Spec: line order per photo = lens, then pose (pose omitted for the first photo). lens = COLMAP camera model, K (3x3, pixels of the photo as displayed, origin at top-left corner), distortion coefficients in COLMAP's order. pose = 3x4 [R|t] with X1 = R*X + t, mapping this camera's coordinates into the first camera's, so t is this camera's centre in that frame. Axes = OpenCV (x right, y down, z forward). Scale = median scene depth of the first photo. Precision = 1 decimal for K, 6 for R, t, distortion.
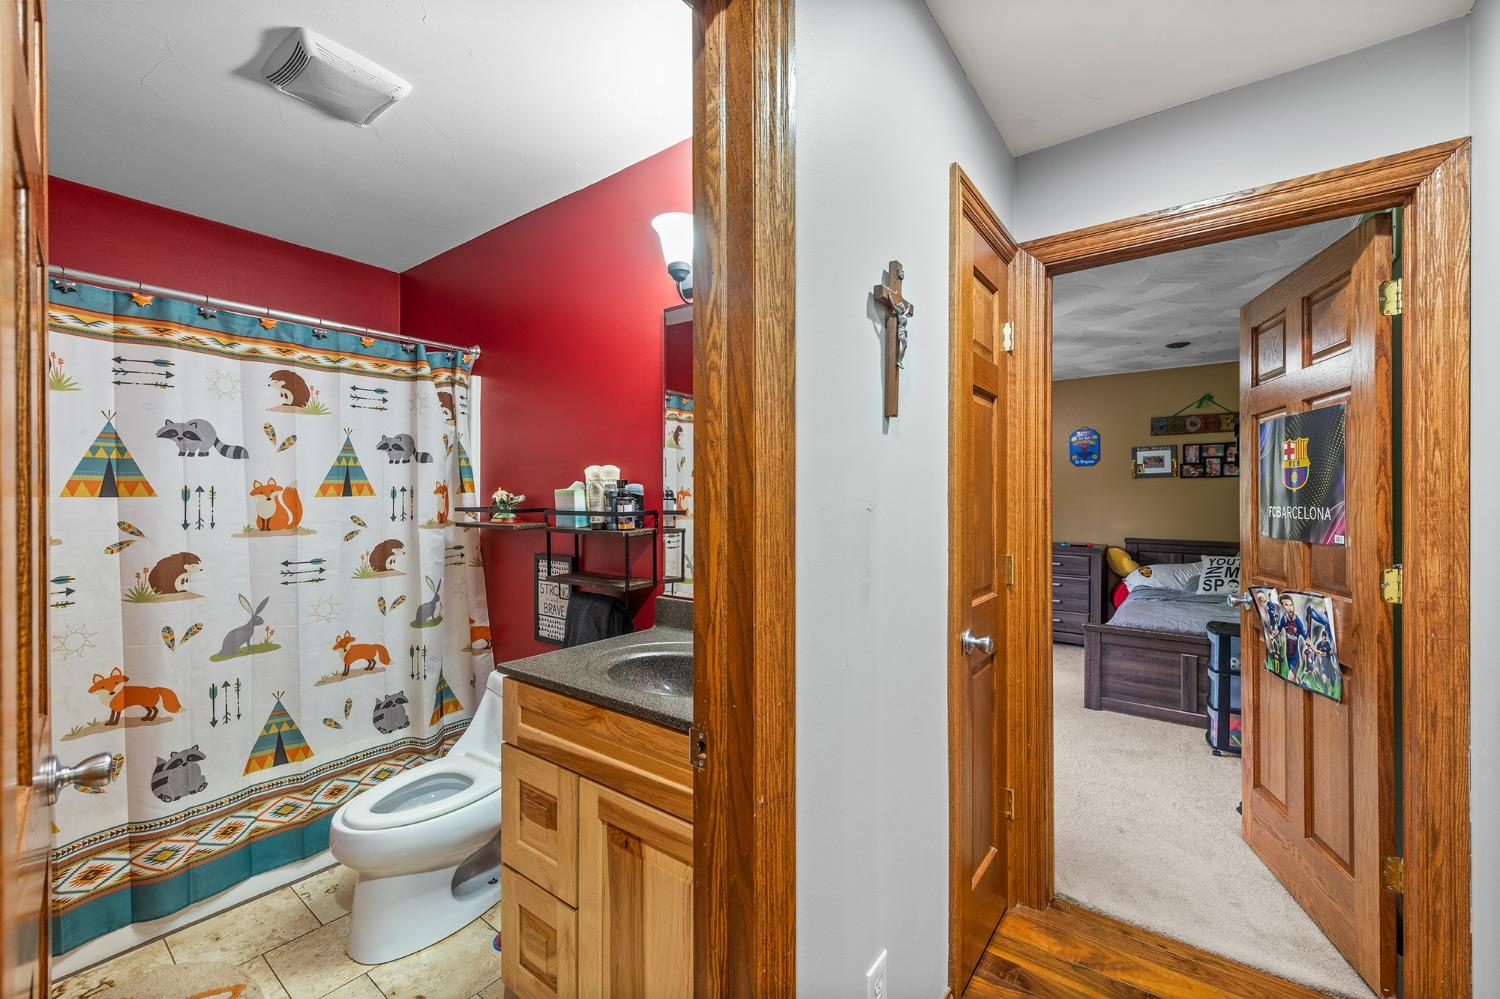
lens RADIAL K [[606.5, 0, 747.1], [0, 606.5, 499.0], [0, 0, 1]] dist [-0.003126, -0.000351]
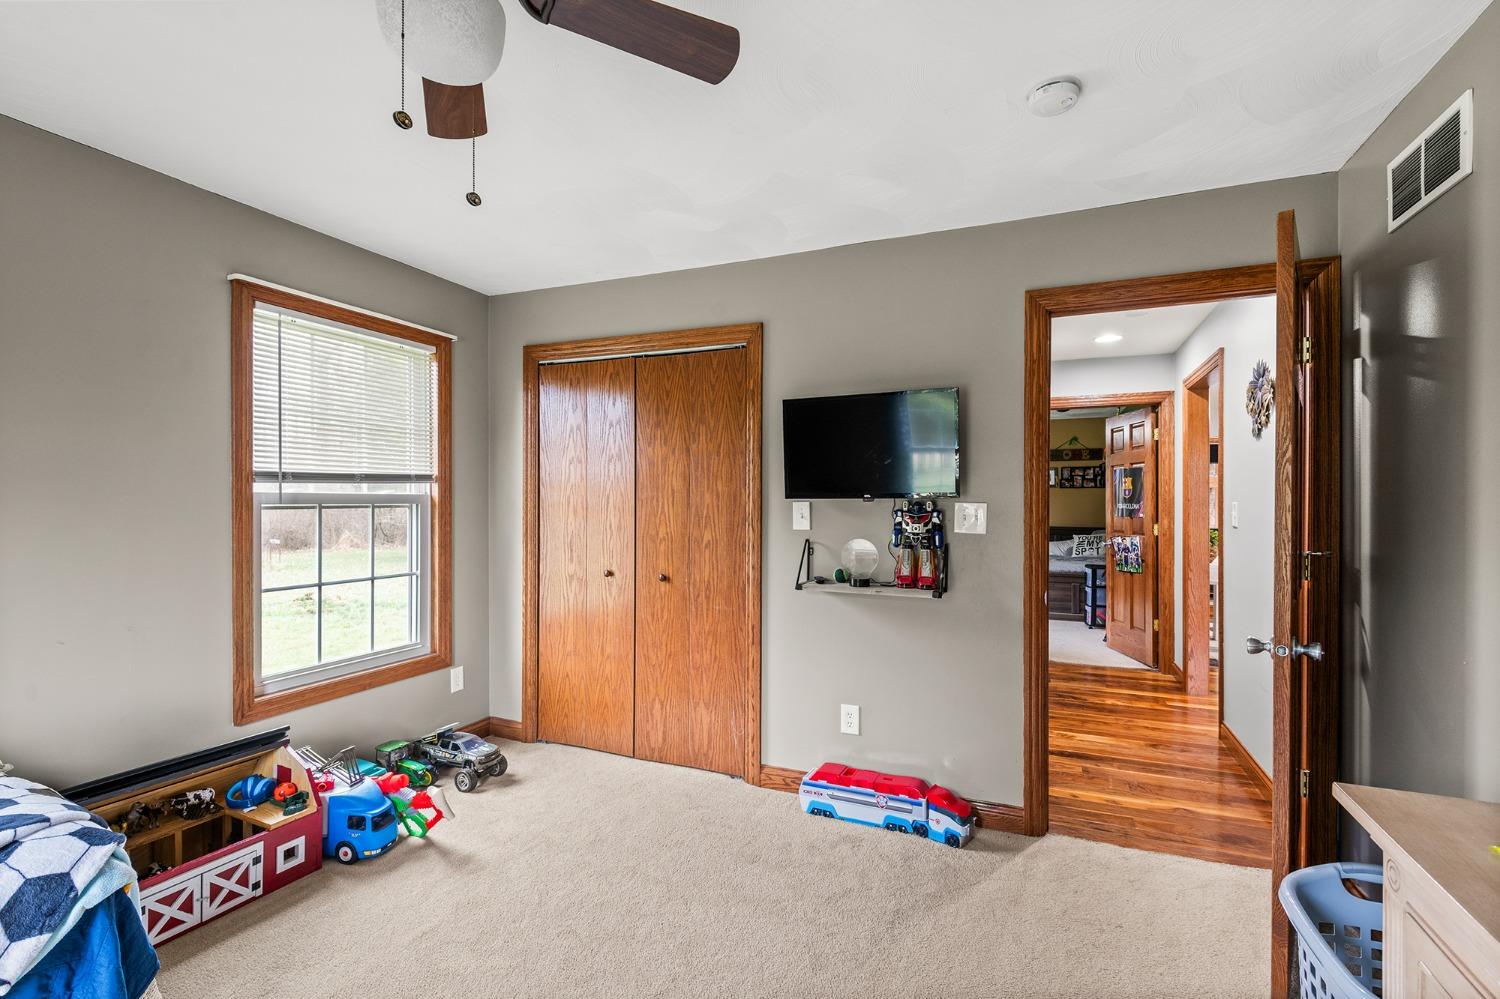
lens RADIAL K [[701.1, 0, 750.2], [0, 701.1, 500.0], [0, 0, 1]] dist [0.000675, 0.000037]
pose [[0.964786, 0.002892, 0.263021, -1.394662], [-0.002480, 0.999995, -0.001899, 0.006090], [-0.263025, 0.001180, 0.964788, -1.425408]]
